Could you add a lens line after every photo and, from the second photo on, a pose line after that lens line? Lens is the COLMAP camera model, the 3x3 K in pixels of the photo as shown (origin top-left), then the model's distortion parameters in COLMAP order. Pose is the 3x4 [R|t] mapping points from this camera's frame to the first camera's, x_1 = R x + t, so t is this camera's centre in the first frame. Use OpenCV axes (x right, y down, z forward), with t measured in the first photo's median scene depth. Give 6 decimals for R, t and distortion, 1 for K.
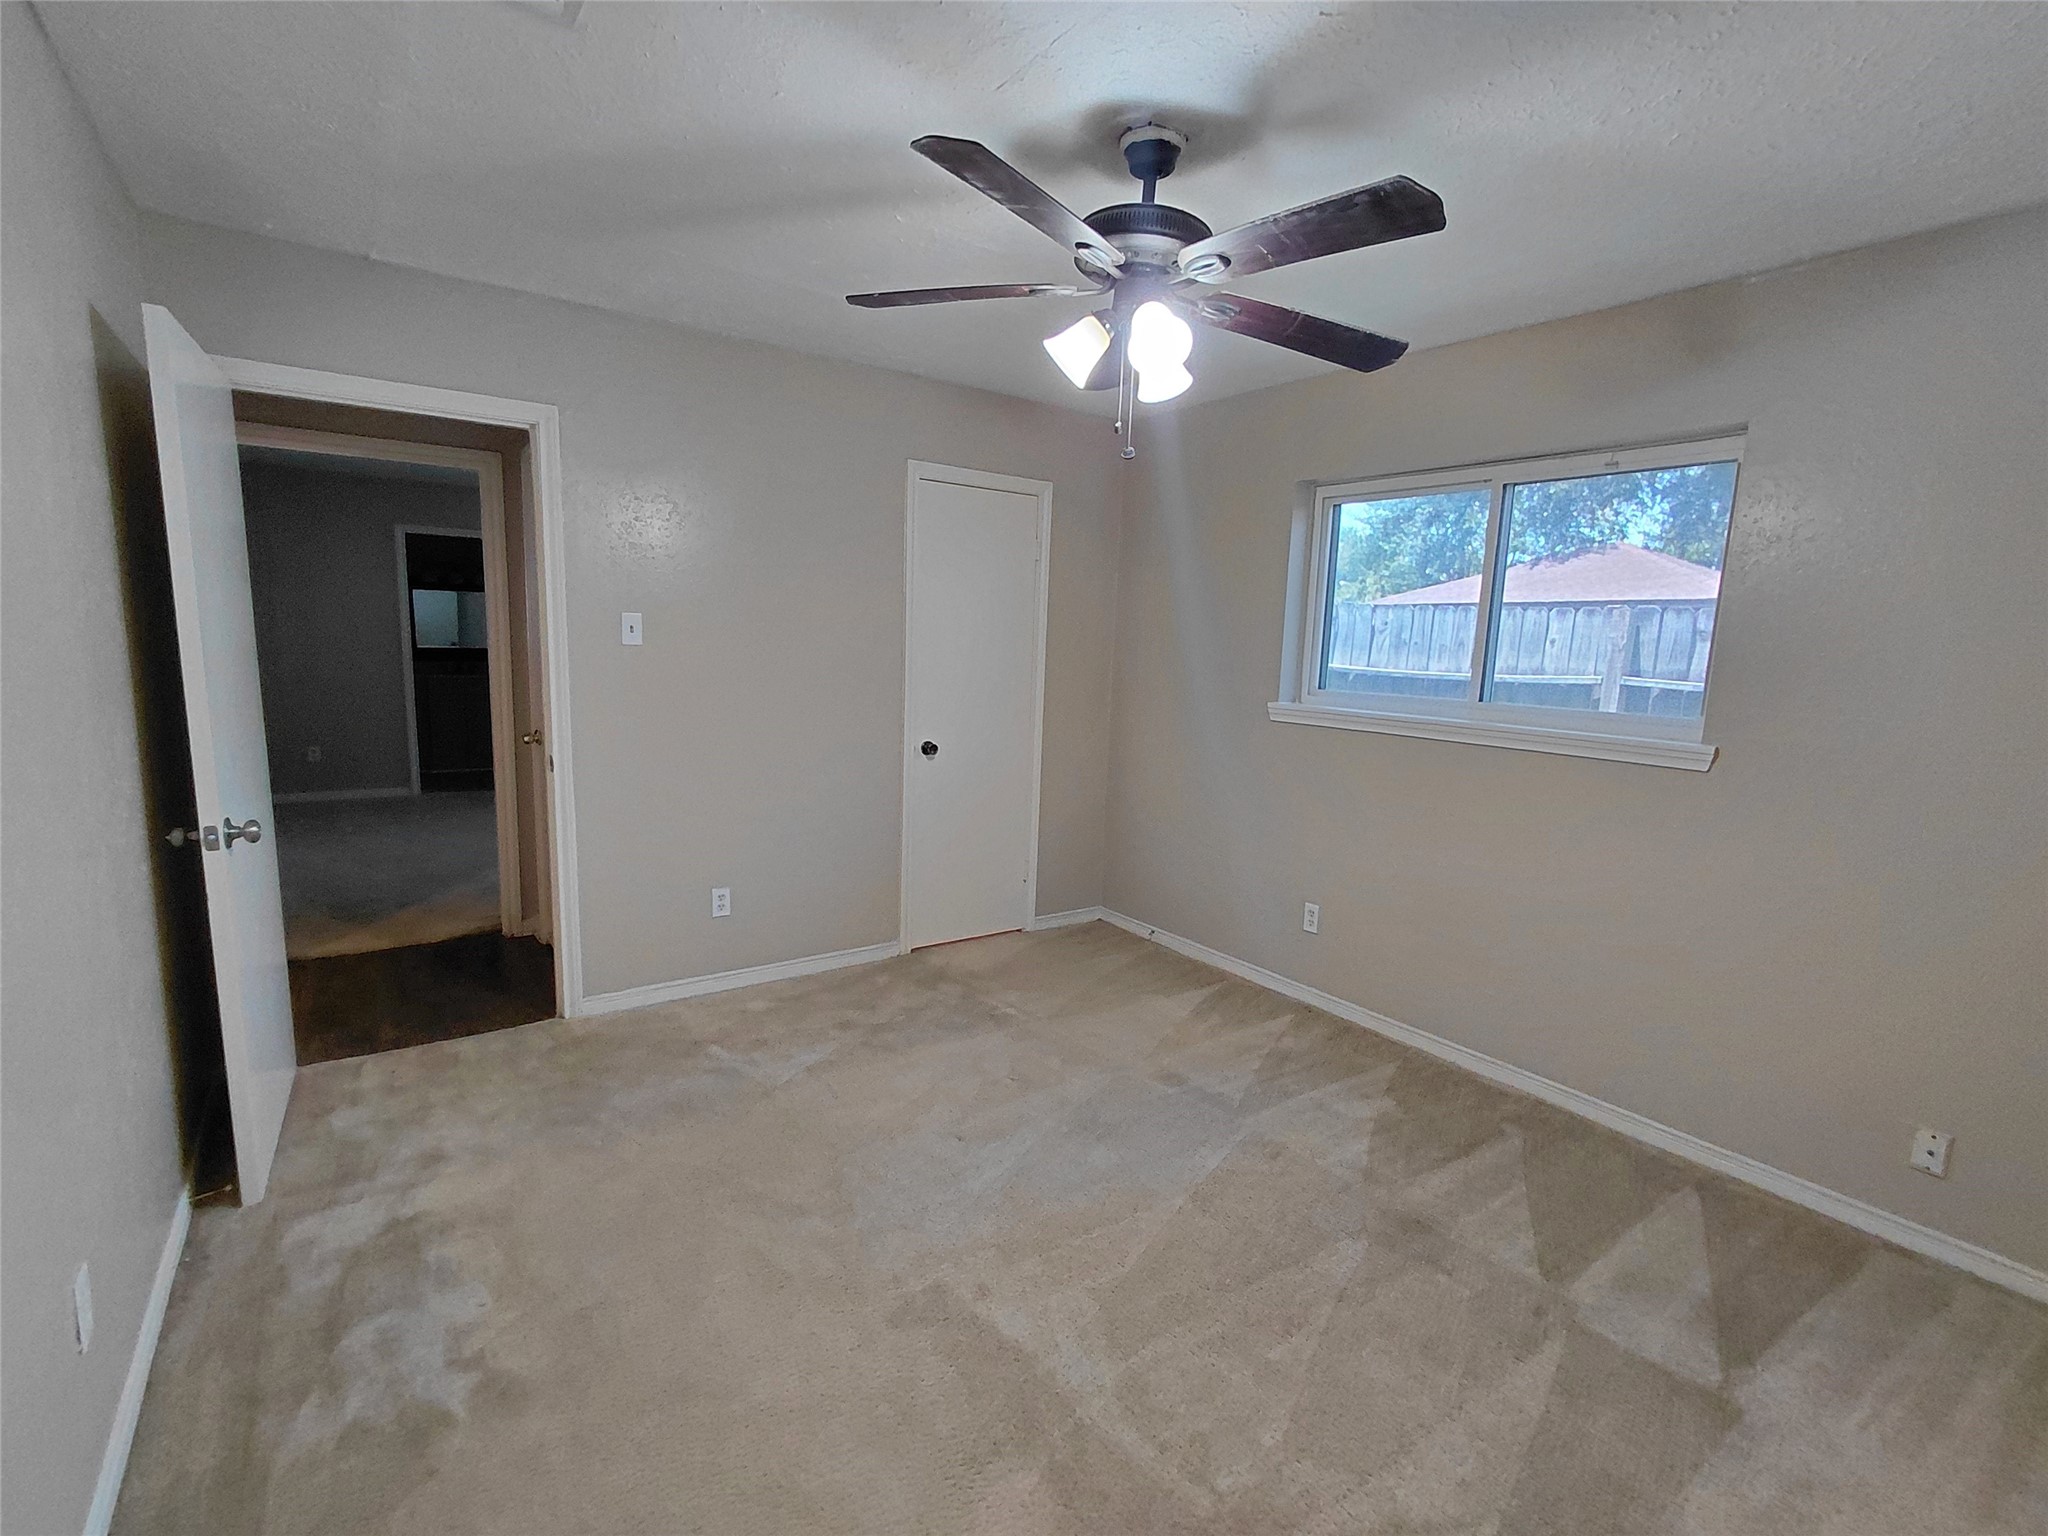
lens RADIAL K [[950.4, 0, 1044.7], [0, 950.4, 774.9], [0, 0, 1]] dist [0.004629, -0.000226]
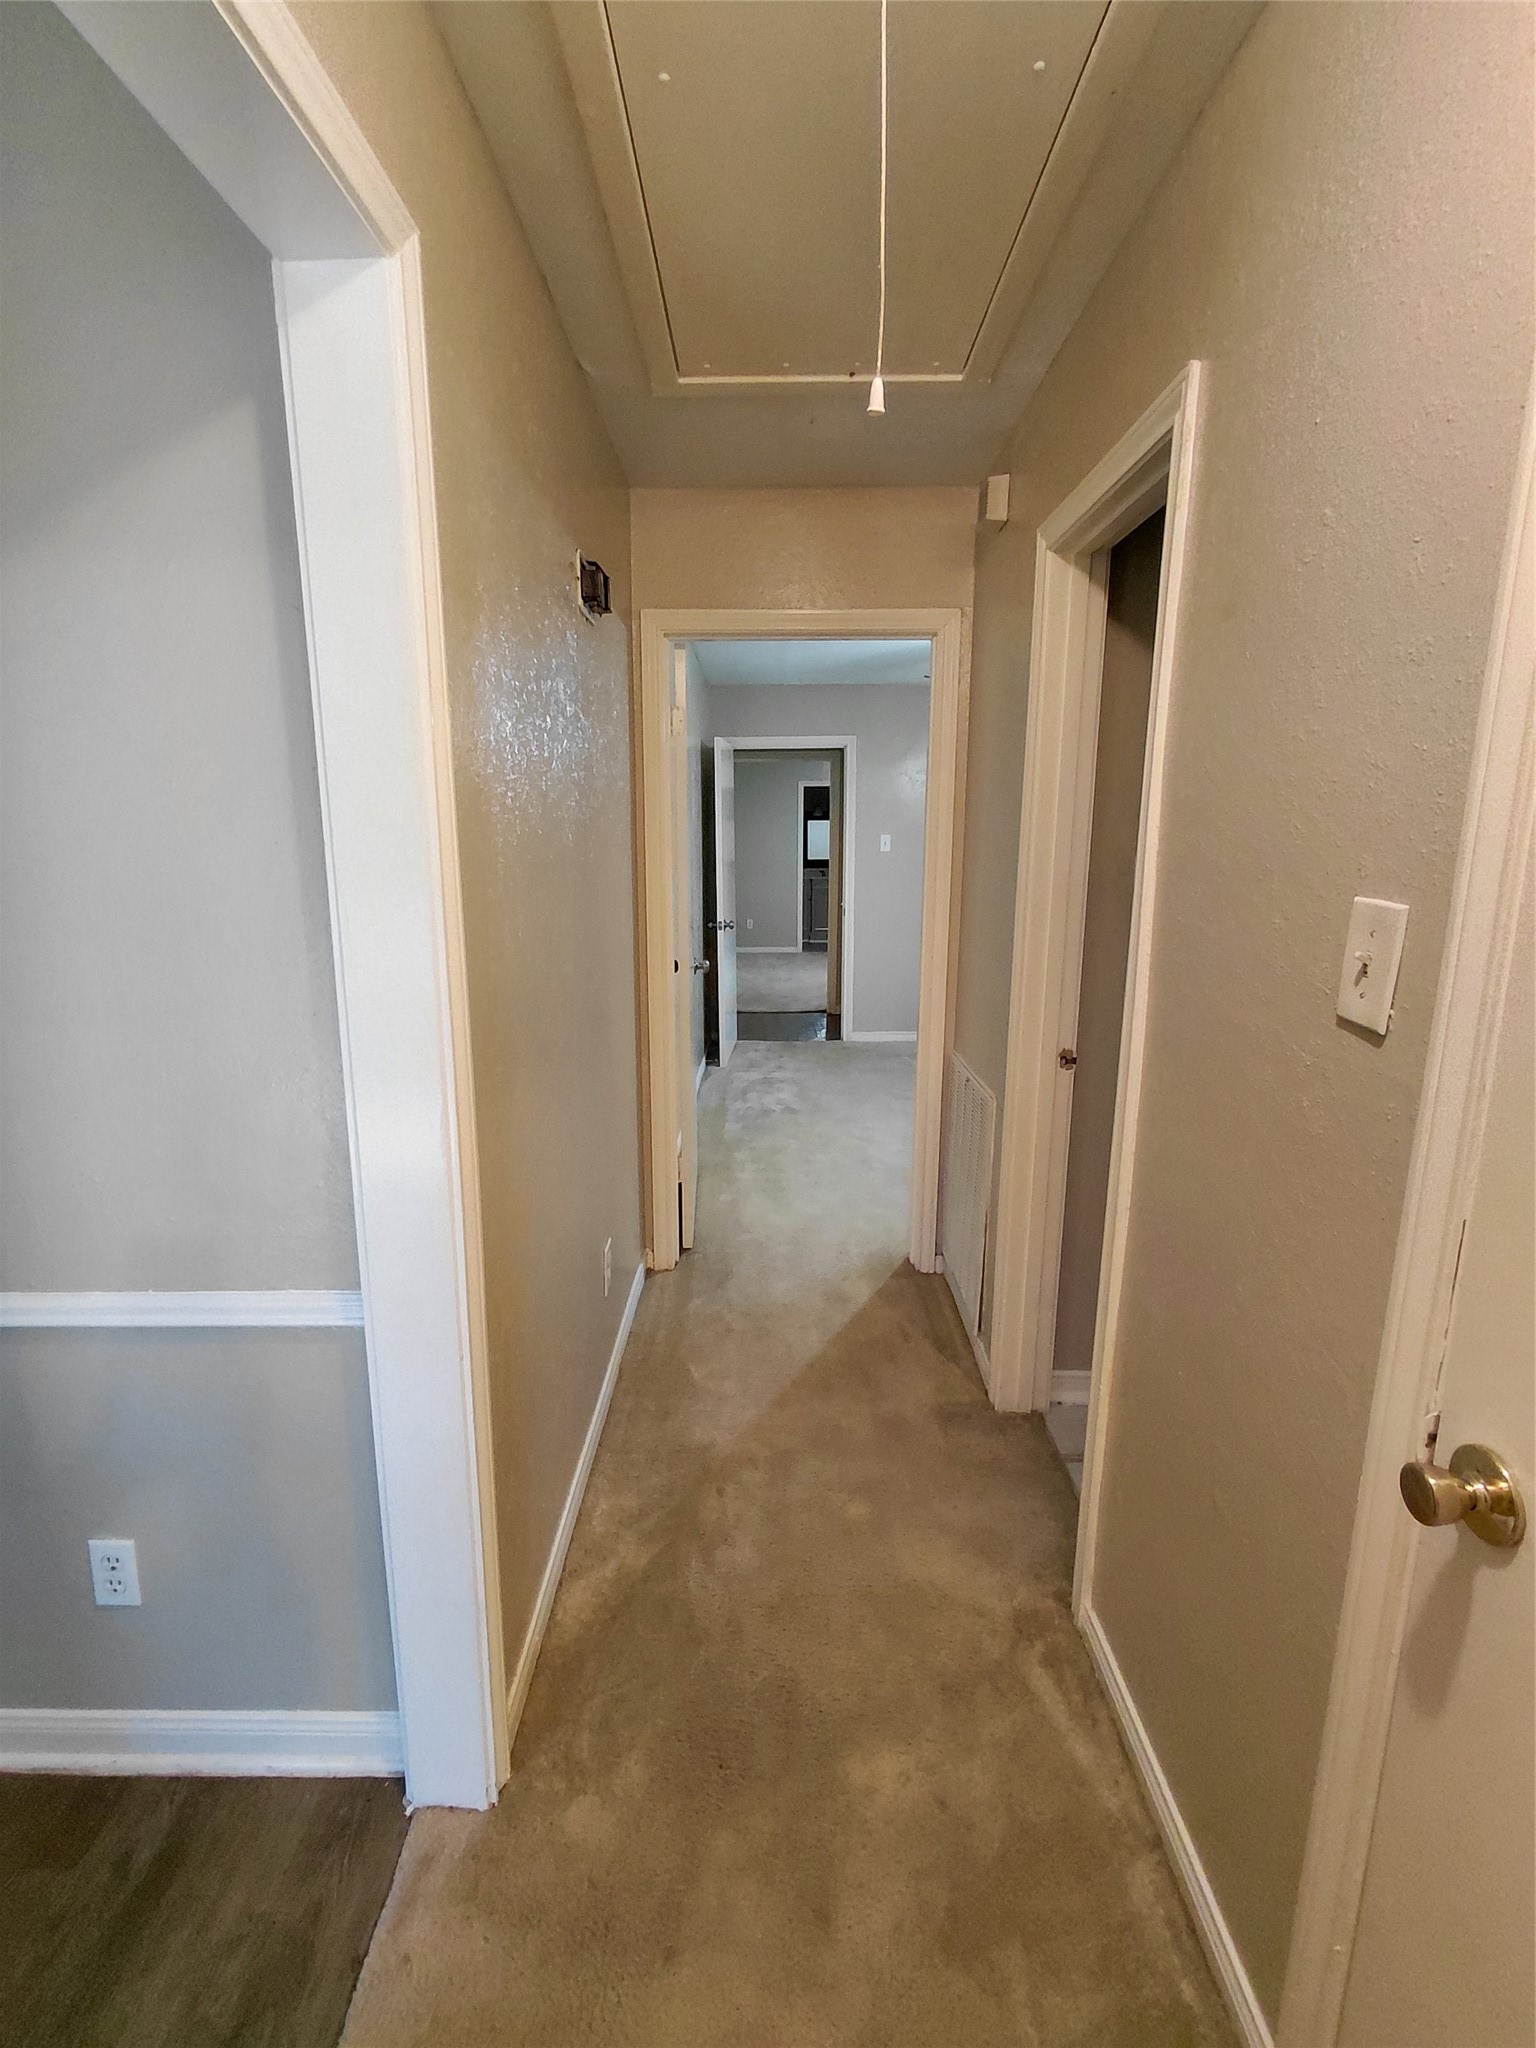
lens RADIAL K [[950.4, 0, 767.8], [0, 950.4, 1026.4], [0, 0, 1]] dist [0.004629, -0.000226]
pose [[0.805333, 0.090625, -0.585855, 0.790695], [-0.066933, 0.995827, 0.062035, 0.167333], [0.589032, -0.010746, 0.808038, -1.039516]]
